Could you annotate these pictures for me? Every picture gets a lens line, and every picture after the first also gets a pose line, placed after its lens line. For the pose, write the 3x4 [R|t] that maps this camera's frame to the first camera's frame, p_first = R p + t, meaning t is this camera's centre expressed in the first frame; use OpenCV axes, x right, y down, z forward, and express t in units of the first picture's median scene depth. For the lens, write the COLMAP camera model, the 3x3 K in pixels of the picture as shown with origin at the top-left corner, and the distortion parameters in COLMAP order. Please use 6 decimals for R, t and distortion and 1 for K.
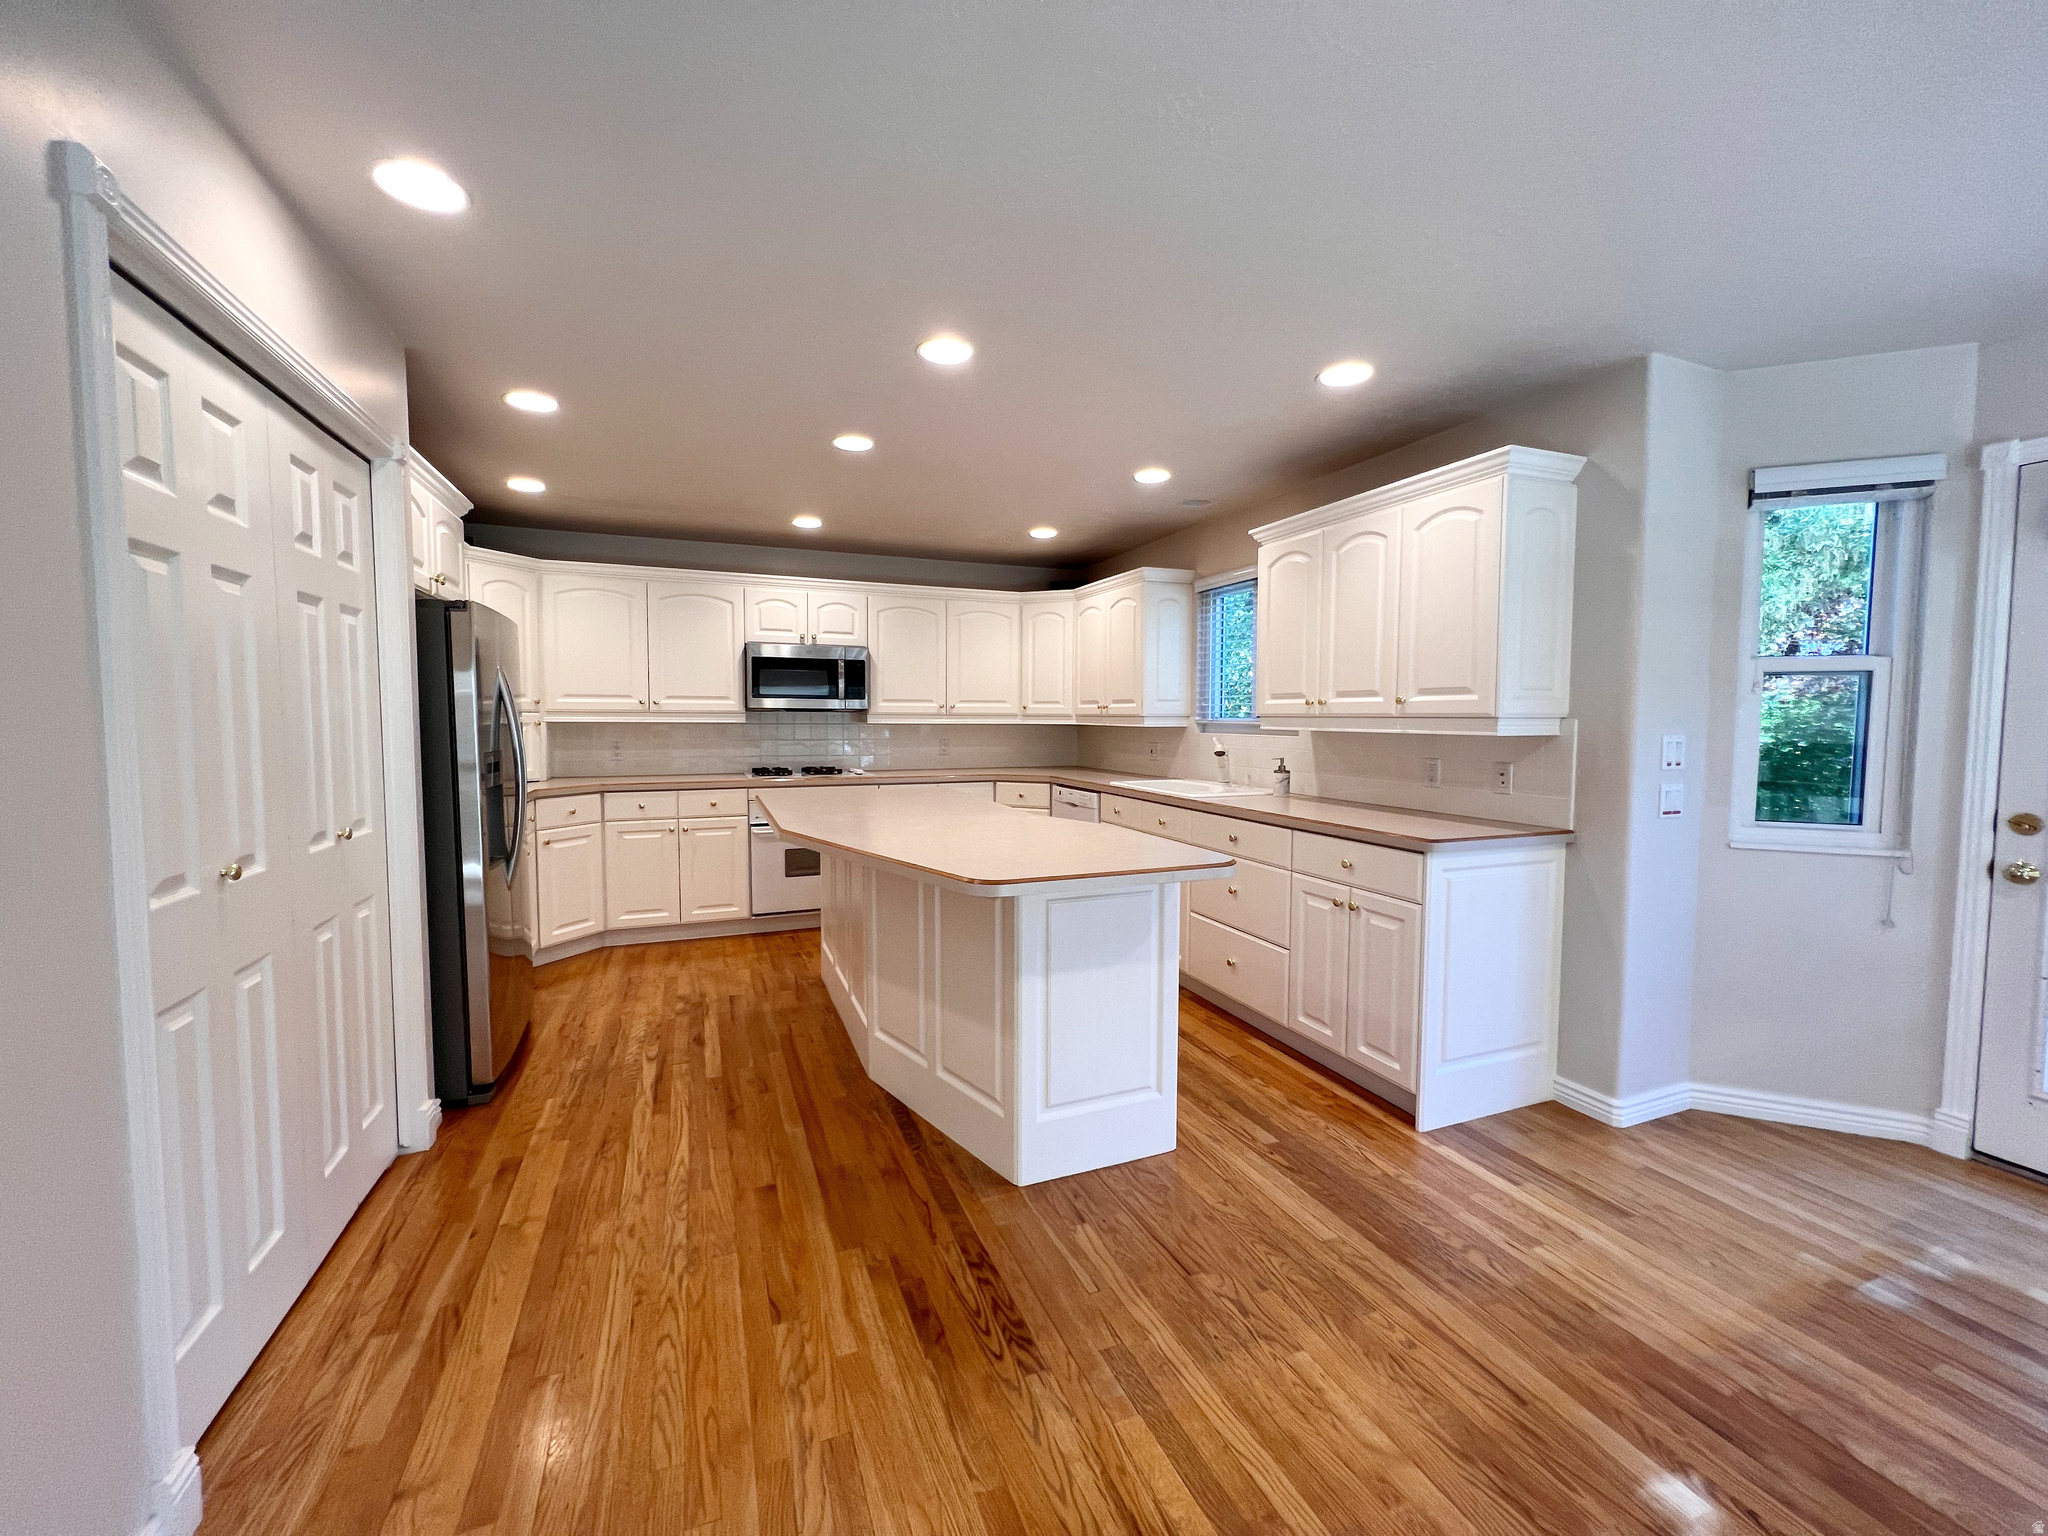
lens RADIAL K [[818.8, 0, 1020.2], [0, 818.8, 763.8], [0, 0, 1]] dist [-0.000414, 0.000306]
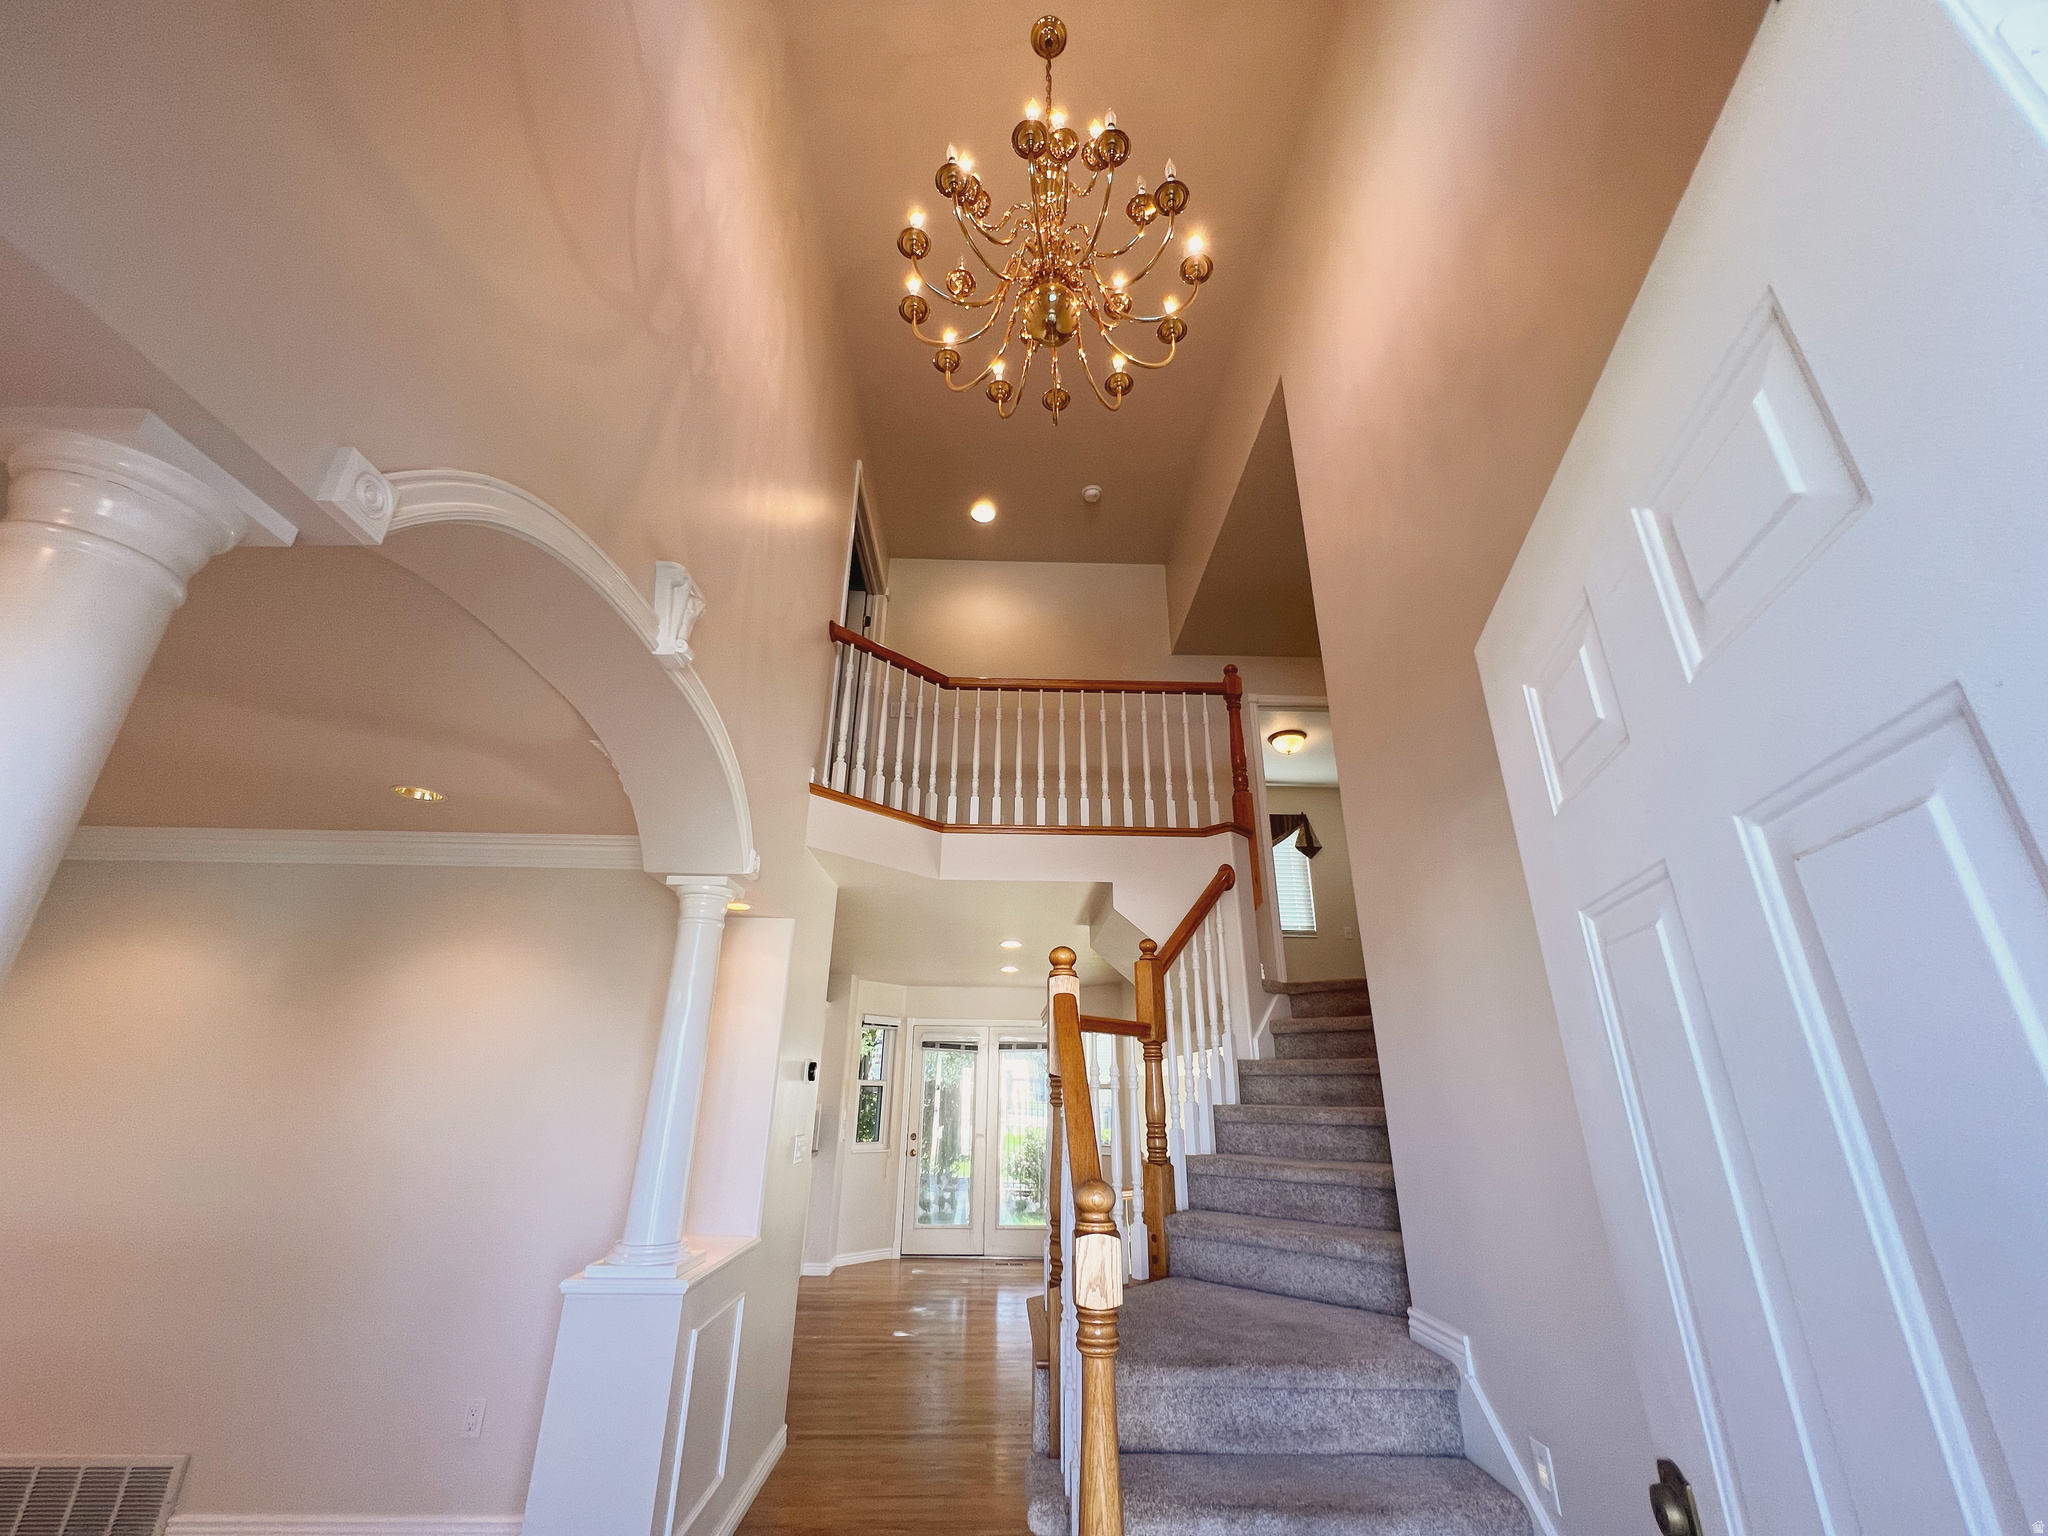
lens RADIAL K [[816.4, 0, 1019.8], [0, 816.4, 773.3], [0, 0, 1]] dist [-0.000052, 0.000172]
pose [[0.345300, 0.344887, 0.872824, -1.800386], [0.045858, 0.922716, -0.382743, -0.000367], [-0.937371, 0.172187, 0.302798, -0.594586]]
